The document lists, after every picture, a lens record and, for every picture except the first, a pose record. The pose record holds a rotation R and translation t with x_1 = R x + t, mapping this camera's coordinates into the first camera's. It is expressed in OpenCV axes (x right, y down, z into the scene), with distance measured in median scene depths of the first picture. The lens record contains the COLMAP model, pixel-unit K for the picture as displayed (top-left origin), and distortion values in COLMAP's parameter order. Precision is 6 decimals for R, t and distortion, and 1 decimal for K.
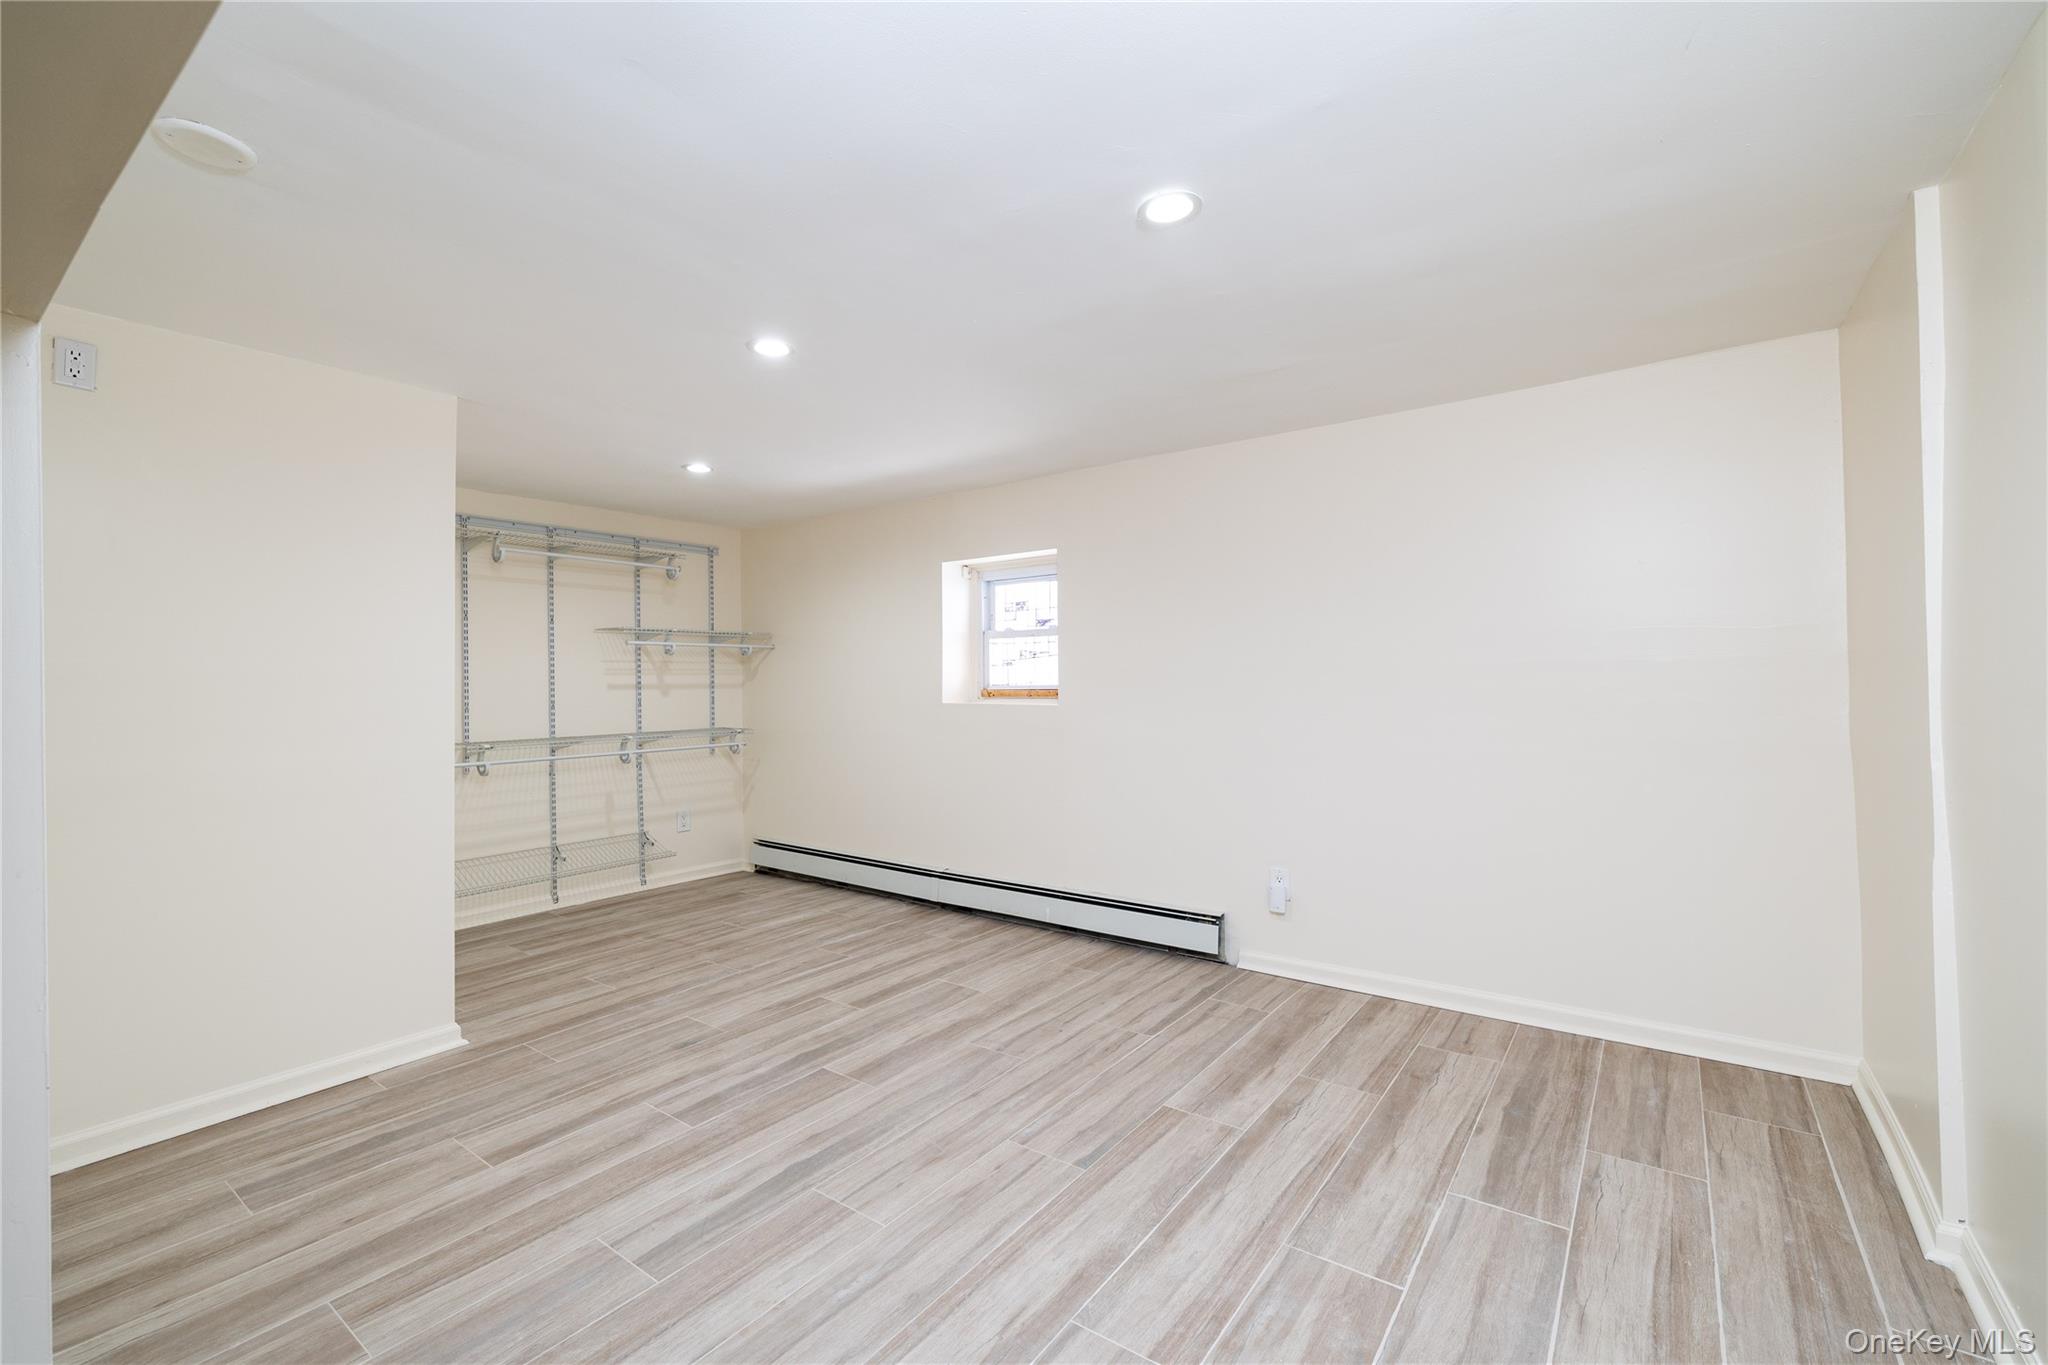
lens RADIAL K [[861.6, 0, 1016.1], [0, 861.6, 678.7], [0, 0, 1]] dist [0.000744, 0.000534]
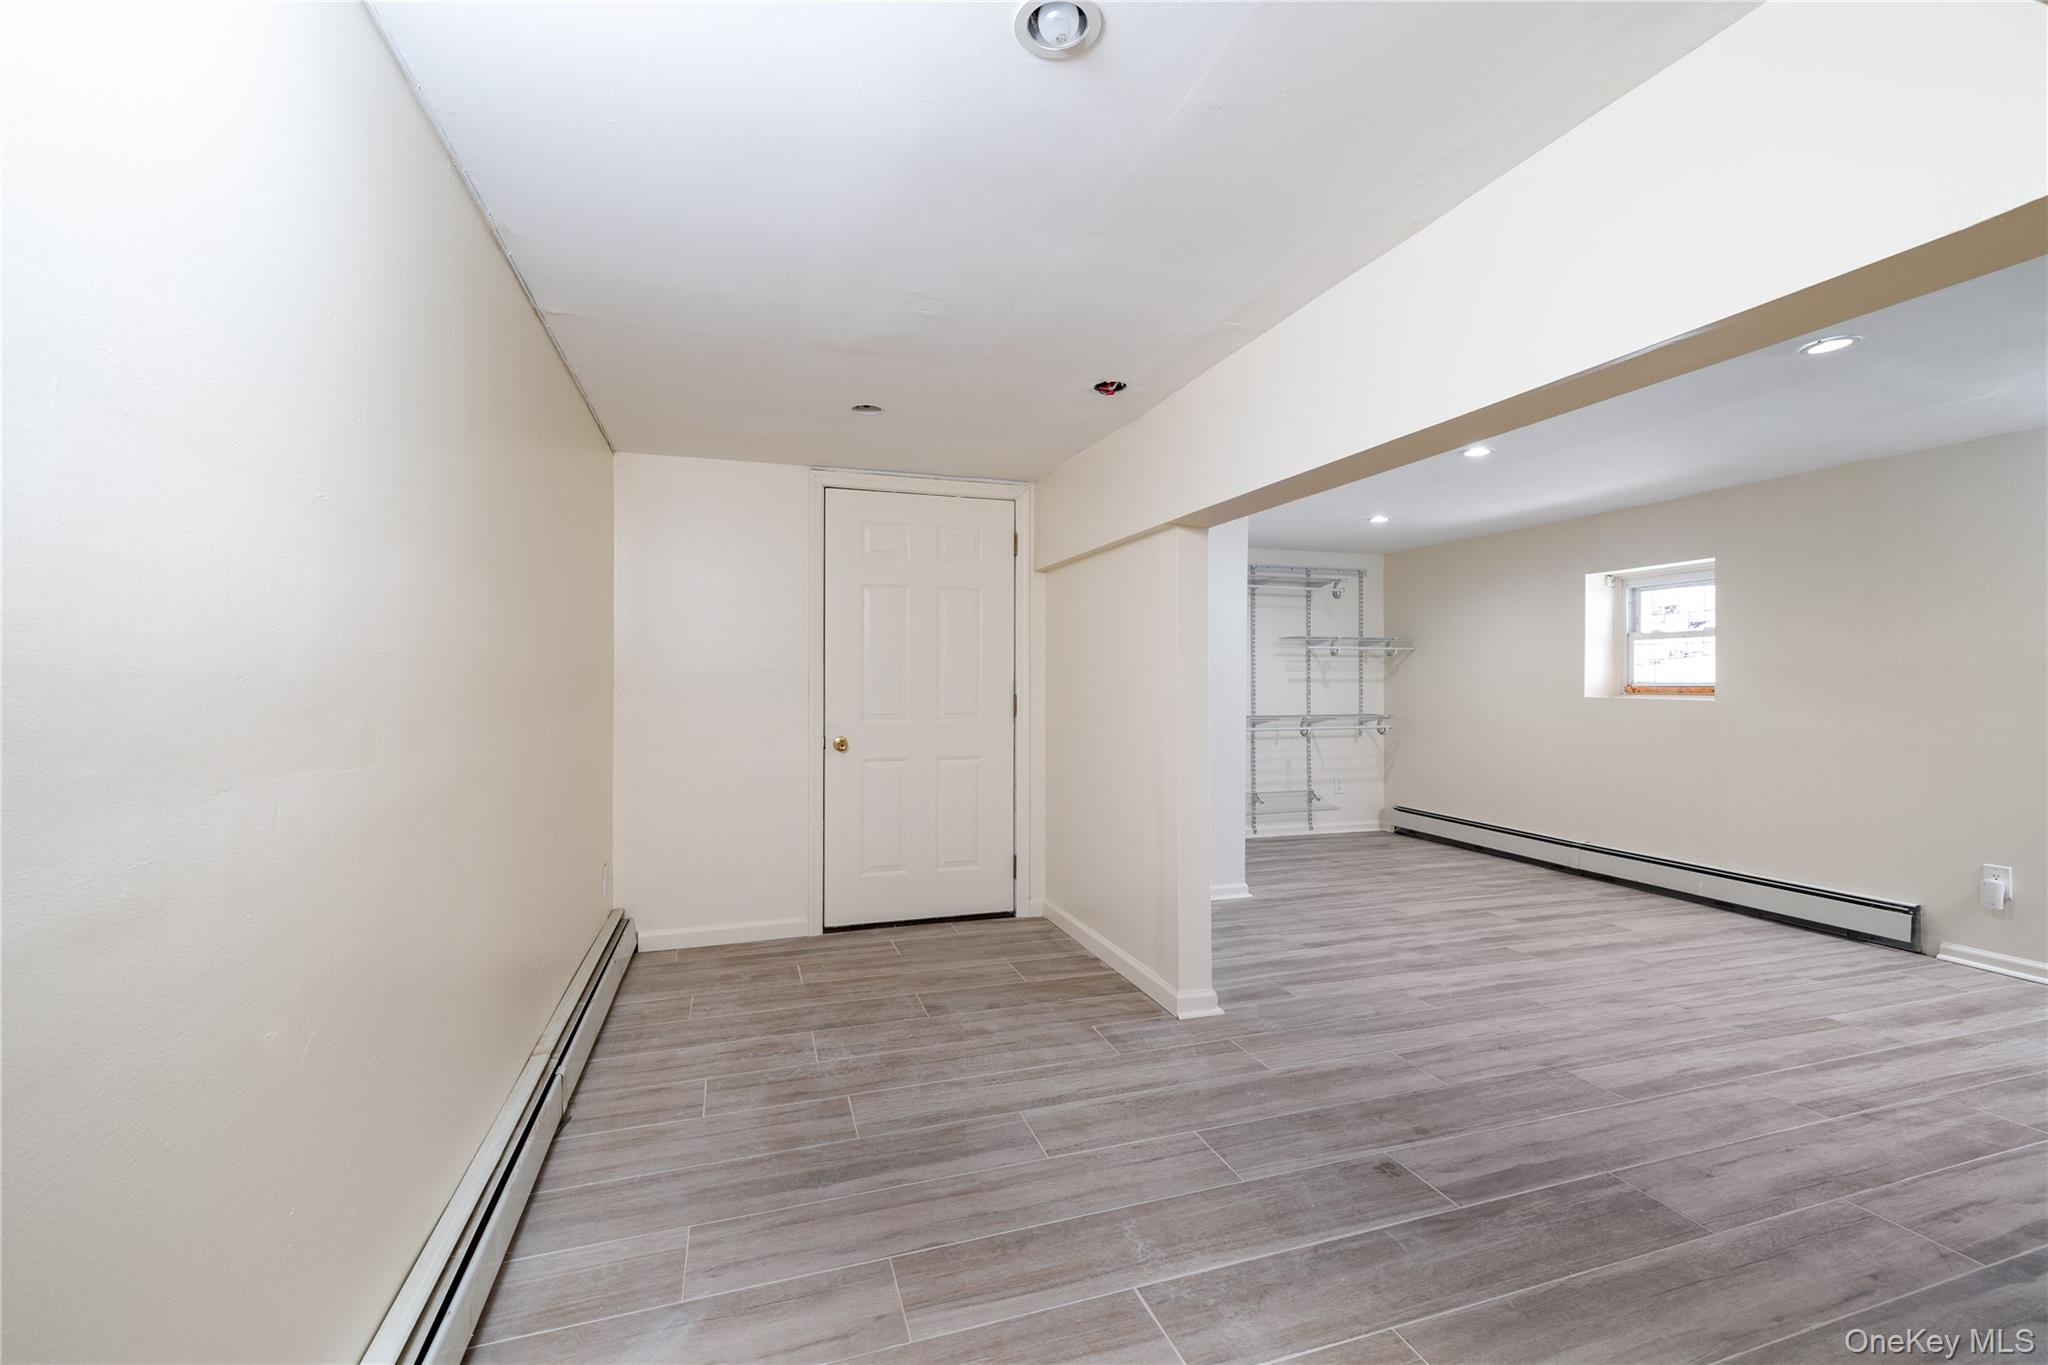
lens RADIAL K [[861.6, 0, 1022.3], [0, 861.6, 681.1], [0, 0, 1]] dist [0.000744, 0.000534]
pose [[0.815605, 0.010529, -0.578513, -0.036710], [-0.007471, 0.999943, 0.007667, 0.003756], [0.578561, -0.001932, 0.815637, -0.416724]]
